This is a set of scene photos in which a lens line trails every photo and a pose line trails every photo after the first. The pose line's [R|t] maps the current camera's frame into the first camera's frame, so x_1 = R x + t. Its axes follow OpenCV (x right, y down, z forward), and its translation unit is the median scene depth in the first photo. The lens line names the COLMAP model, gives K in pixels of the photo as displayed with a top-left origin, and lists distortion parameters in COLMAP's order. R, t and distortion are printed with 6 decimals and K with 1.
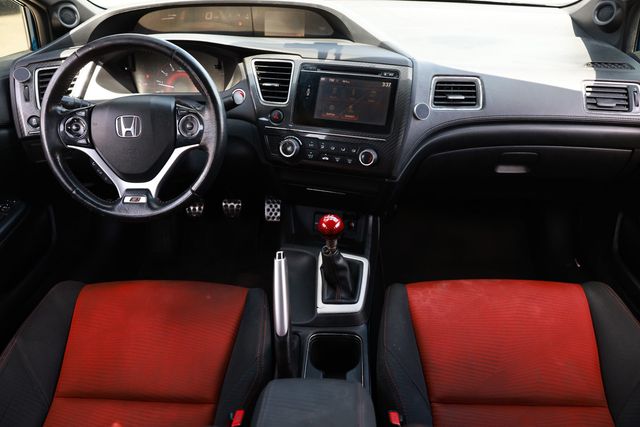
lens RADIAL K [[495.1, 0, 320.0], [0, 495.1, 213.5], [0, 0, 1]] dist [-0.120693, 0.133427]
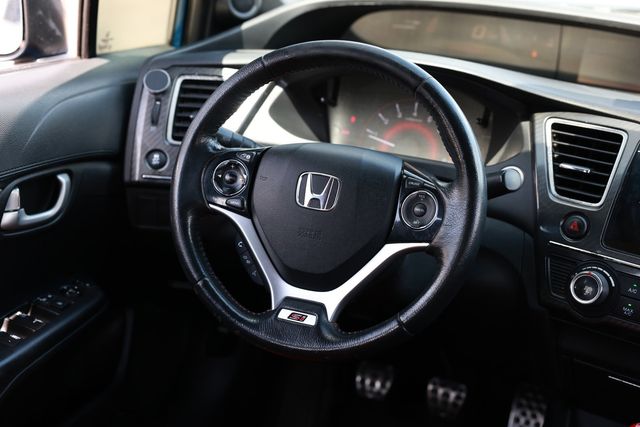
lens RADIAL K [[1229.0, 0, 320.0], [0, 1229.0, 213.5], [0, 0, 1]] dist [0.170830, -0.129888]
pose [[0.948307, 0.166836, -0.269961, 0.010161], [-0.227995, 0.949885, -0.213863, 0.146223], [0.220751, 0.264357, 0.938821, -0.341780]]
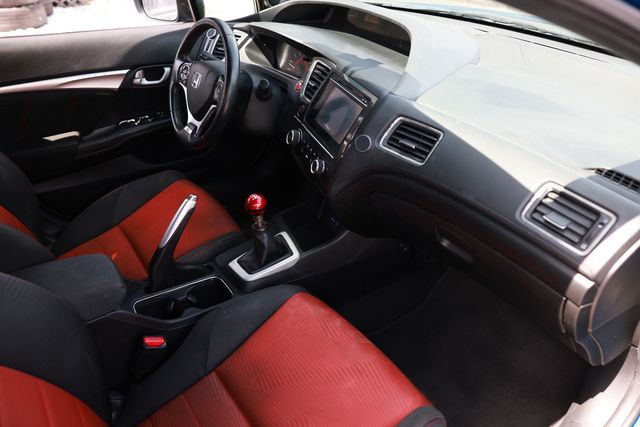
lens RADIAL K [[495.1, 0, 320.0], [0, 495.1, 213.5], [0, 0, 1]] dist [-0.120693, 0.133427]
pose [[0.617012, 0.430754, -0.658595, 0.812579], [-0.425258, 0.886681, 0.181526, -0.209566], [0.662157, 0.168069, 0.730275, 0.222845]]
